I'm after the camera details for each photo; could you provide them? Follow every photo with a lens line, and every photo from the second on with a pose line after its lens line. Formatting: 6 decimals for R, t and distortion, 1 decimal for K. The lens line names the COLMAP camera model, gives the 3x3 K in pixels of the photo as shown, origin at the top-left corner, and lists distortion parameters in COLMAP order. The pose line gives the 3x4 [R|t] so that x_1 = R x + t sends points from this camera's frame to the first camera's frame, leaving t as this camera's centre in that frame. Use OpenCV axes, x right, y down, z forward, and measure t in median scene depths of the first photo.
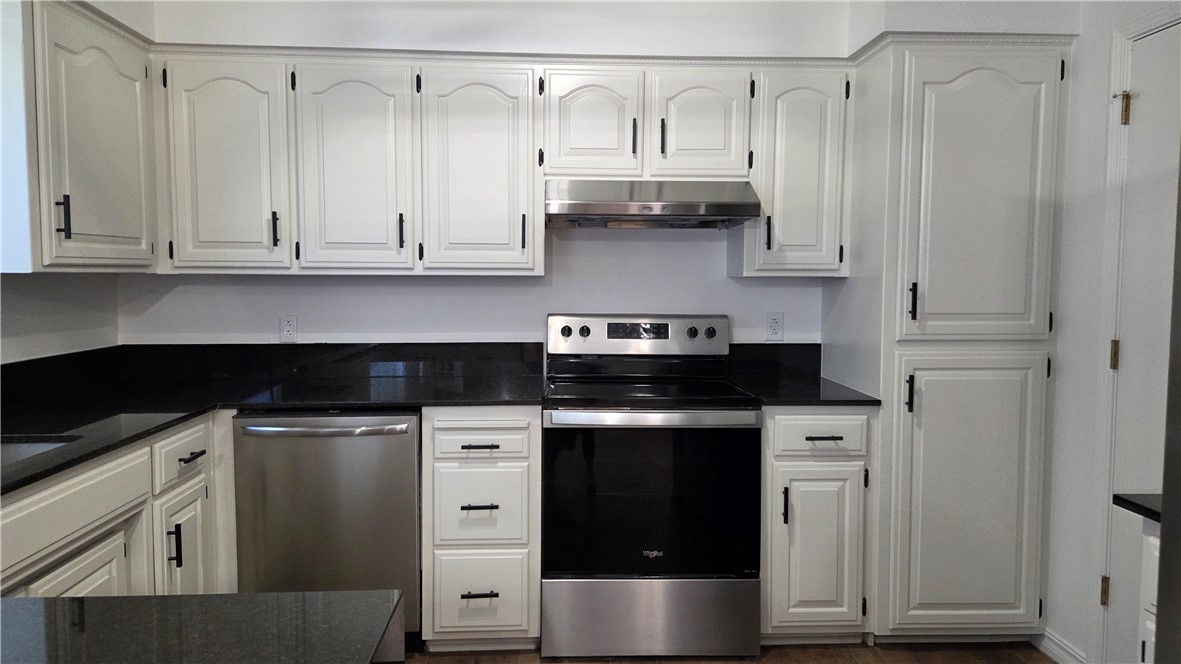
lens RADIAL K [[792.2, 0, 596.9], [0, 792.2, 321.2], [0, 0, 1]] dist [0.057463, -0.035522]
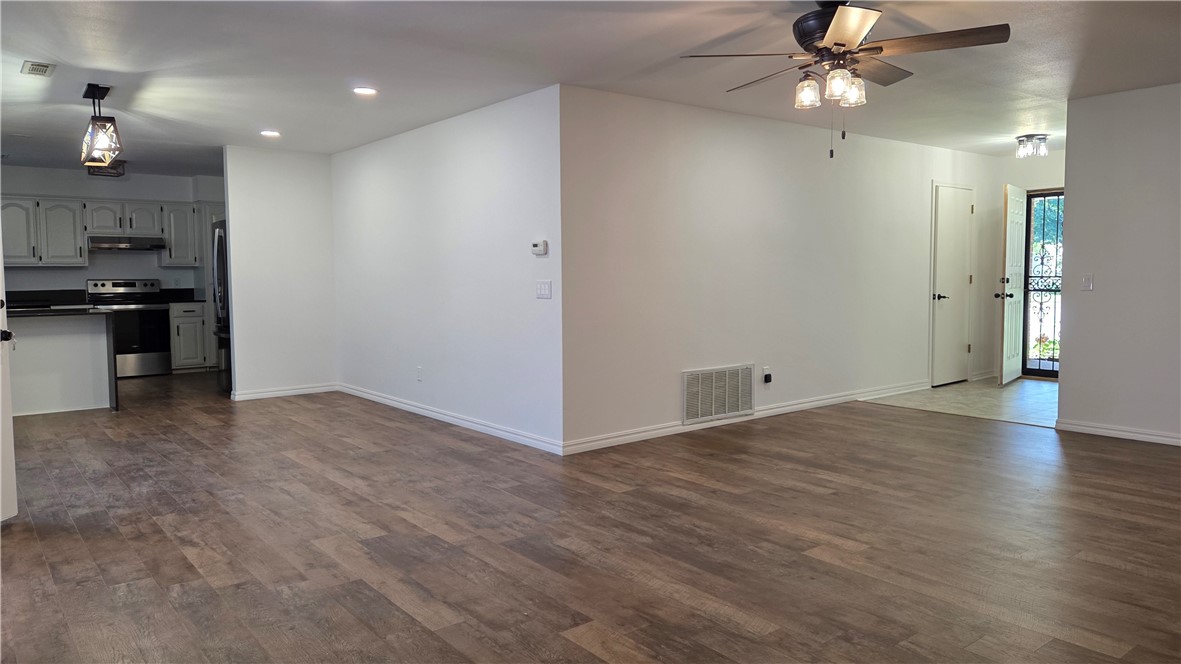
lens RADIAL K [[792.2, 0, 599.7], [0, 792.2, 315.2], [0, 0, 1]] dist [0.057463, -0.035522]
pose [[0.813531, -0.043371, 0.579902, -0.288206], [0.049777, 0.998748, 0.004865, 0.228476], [-0.579387, 0.024908, 0.814672, -2.849721]]
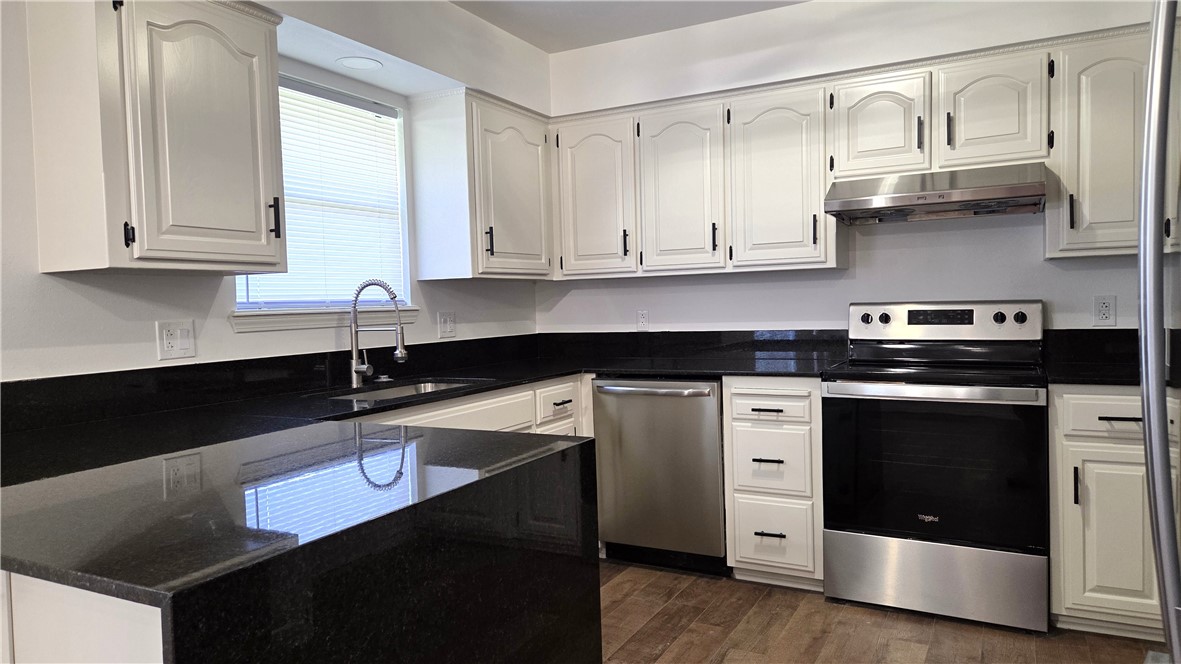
lens RADIAL K [[792.2, 0, 592.7], [0, 792.2, 332.2], [0, 0, 1]] dist [0.057463, -0.035522]
pose [[0.857130, -0.008241, -0.515034, 0.228411], [0.001257, 0.999903, -0.013907, 0.052036], [0.515098, 0.011273, 0.857057, -0.157019]]
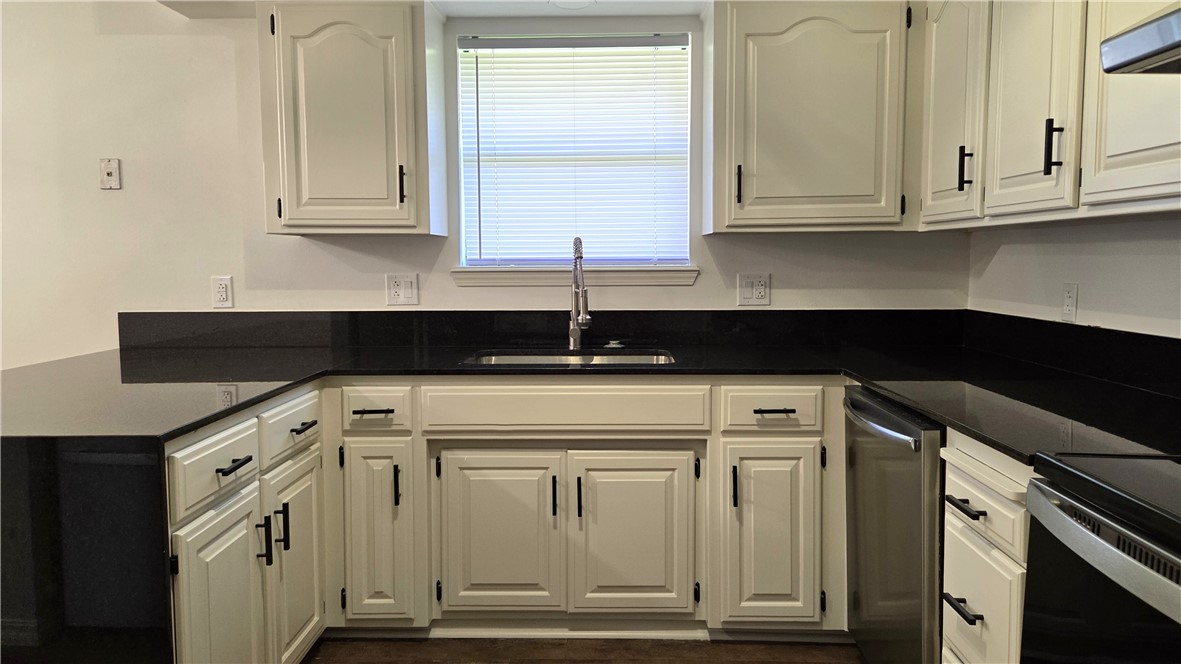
lens RADIAL K [[792.2, 0, 591.3], [0, 792.2, 323.8], [0, 0, 1]] dist [0.057463, -0.035522]
pose [[-0.084658, 0.077534, -0.993389, 0.418976], [-0.054361, 0.995124, 0.082302, -0.008172], [0.994926, 0.060969, -0.080030, 0.703608]]
